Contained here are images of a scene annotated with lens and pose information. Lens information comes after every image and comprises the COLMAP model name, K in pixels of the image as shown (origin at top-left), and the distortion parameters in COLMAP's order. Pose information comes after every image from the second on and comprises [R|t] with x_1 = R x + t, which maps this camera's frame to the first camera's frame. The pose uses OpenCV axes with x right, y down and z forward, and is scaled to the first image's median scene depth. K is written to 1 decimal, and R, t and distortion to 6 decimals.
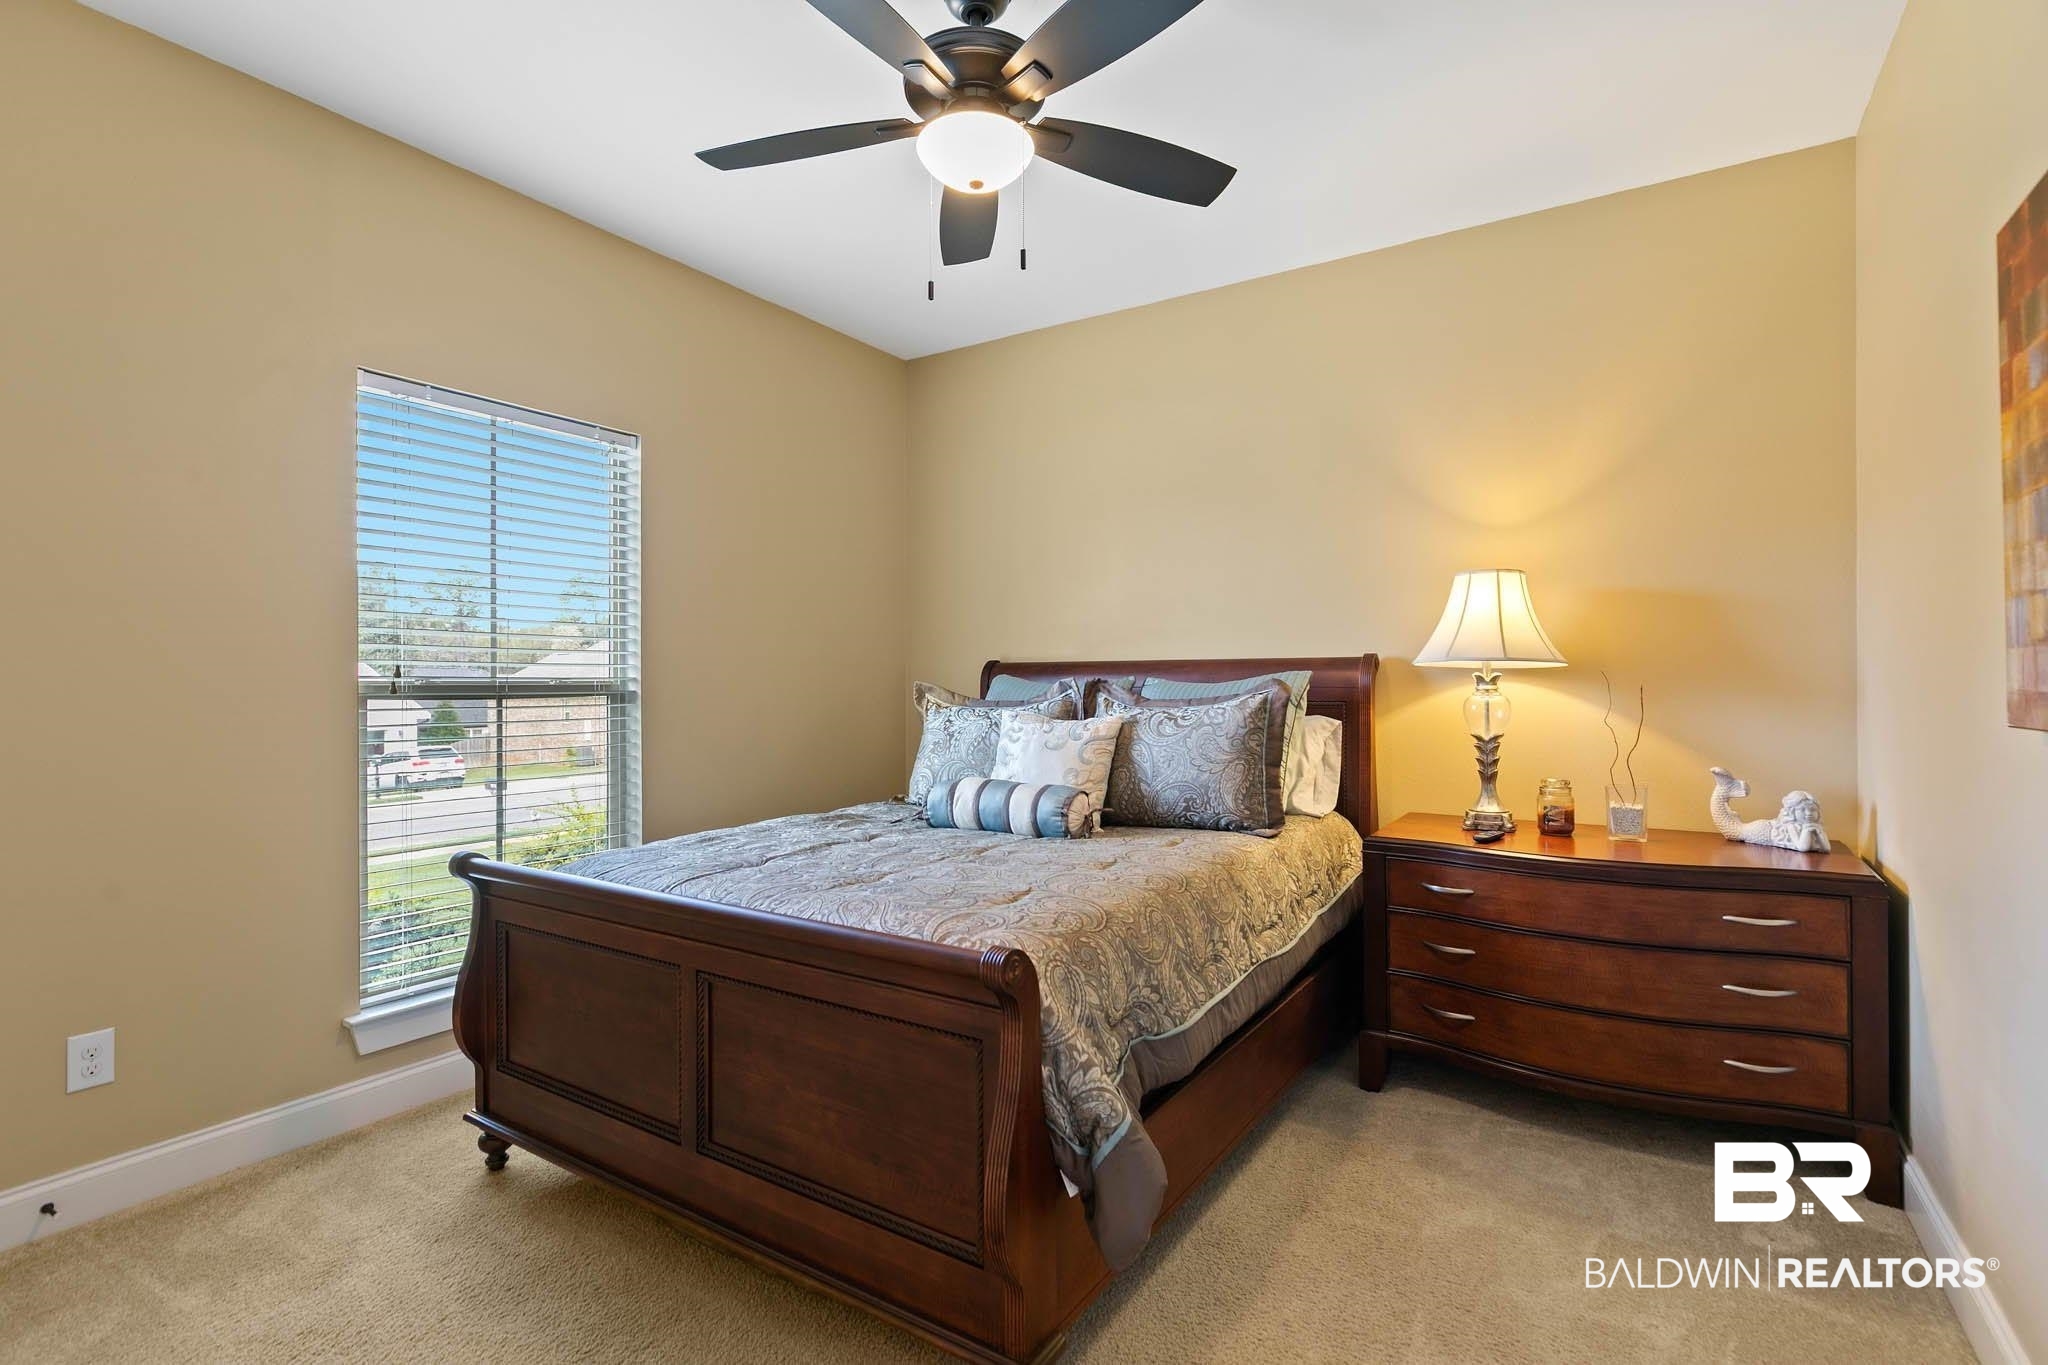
lens RADIAL K [[919.8, 0, 1027.1], [0, 919.8, 687.0], [0, 0, 1]] dist [0.006917, -0.001303]
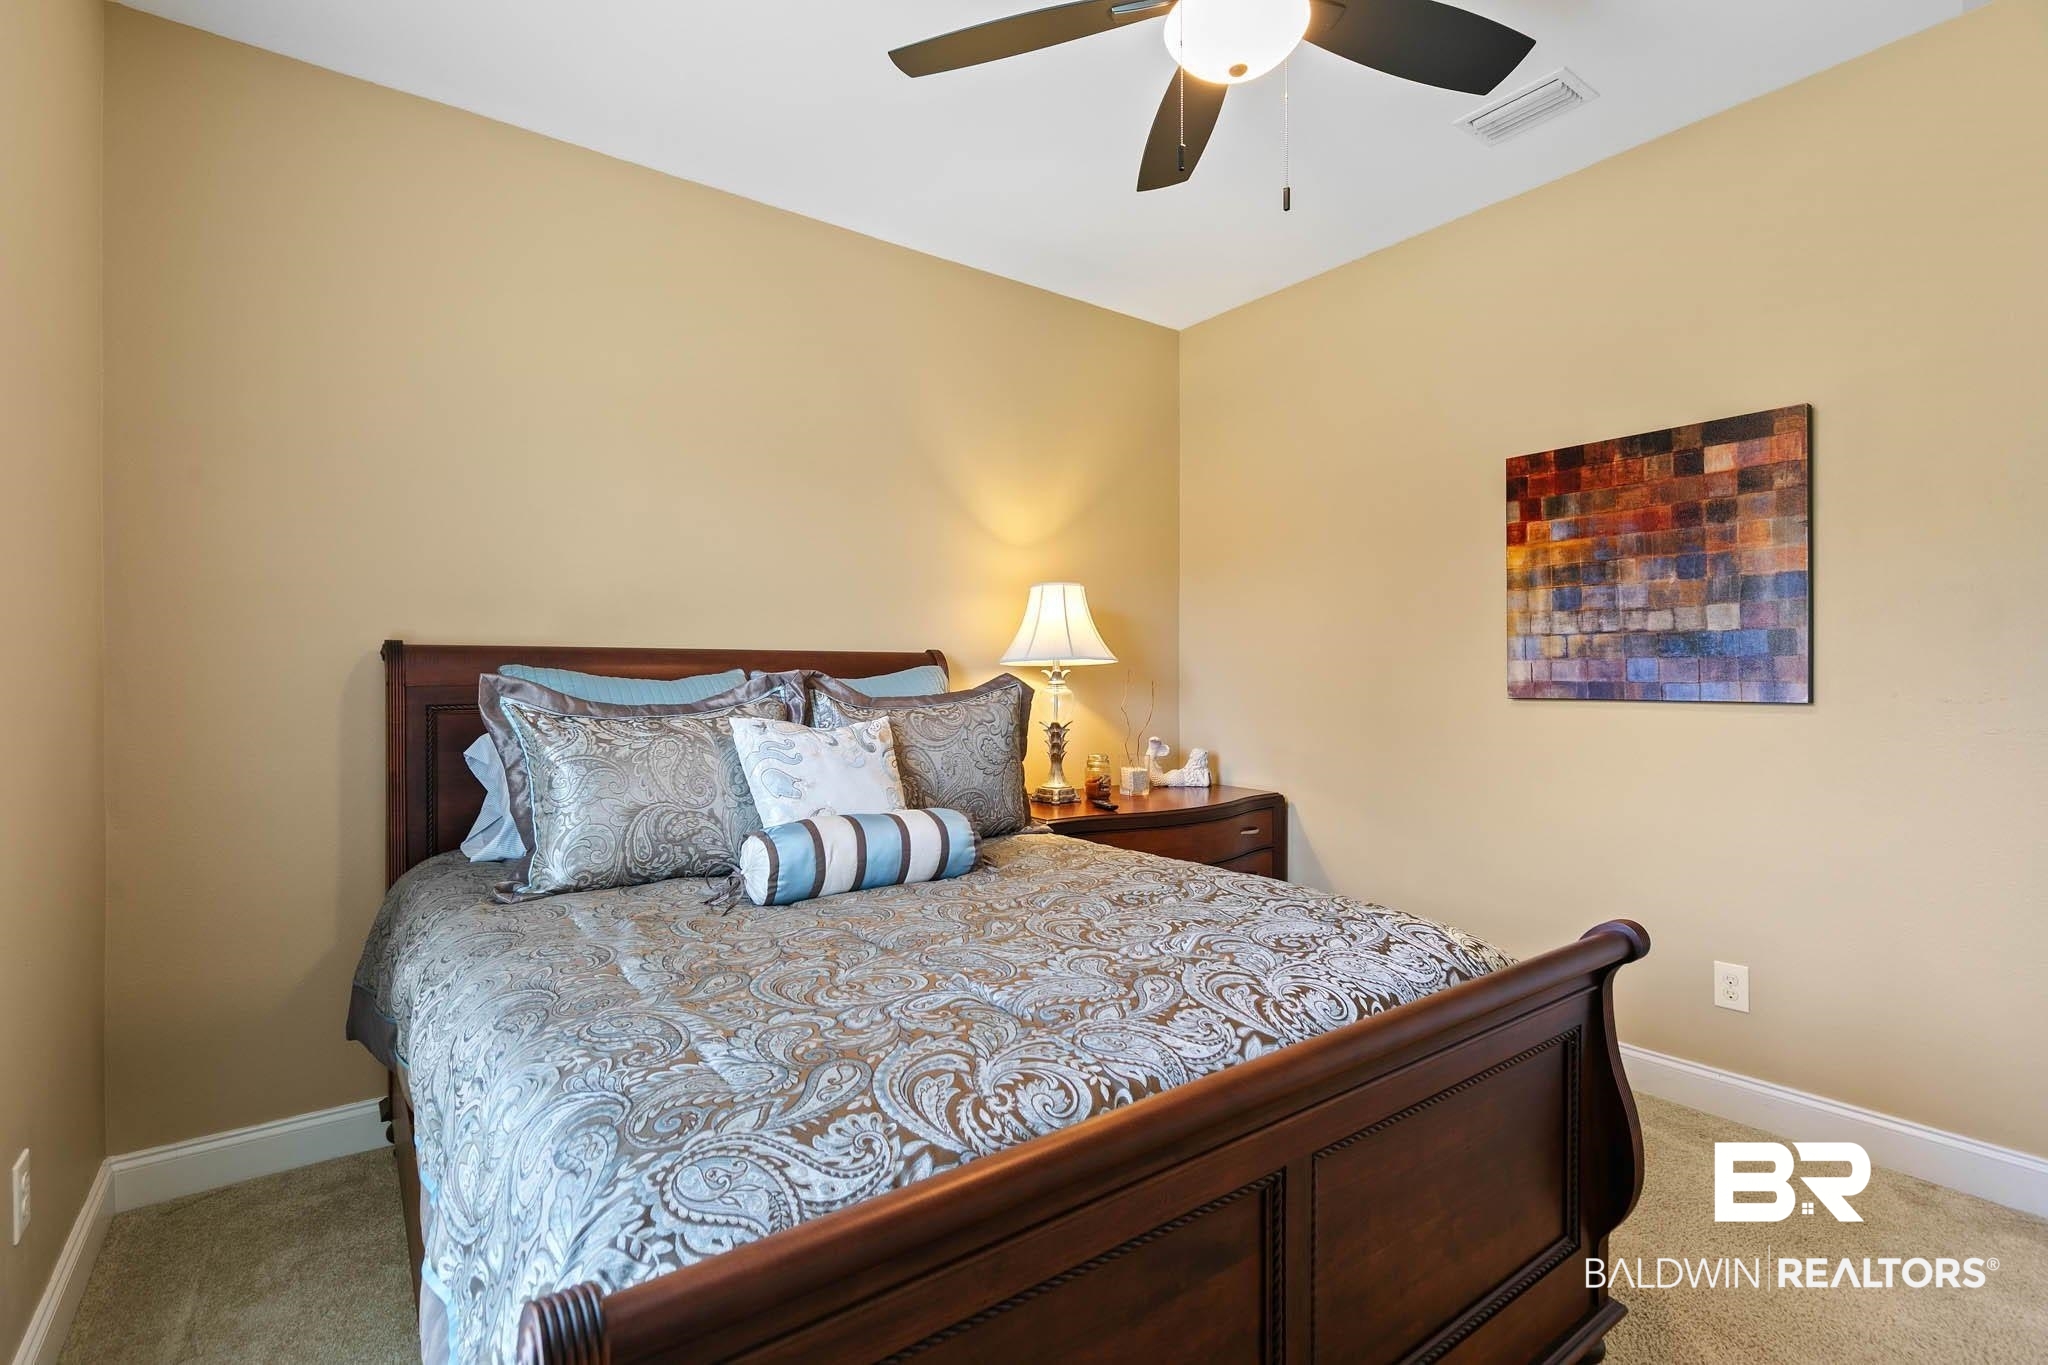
lens RADIAL K [[919.8, 0, 1025.8], [0, 919.8, 679.9], [0, 0, 1]] dist [0.006917, -0.001303]
pose [[0.386757, -0.000895, 0.922181, -0.622535], [0.001851, 0.999998, 0.000194, -0.002041], [-0.922180, 0.001632, 0.386758, 0.604845]]
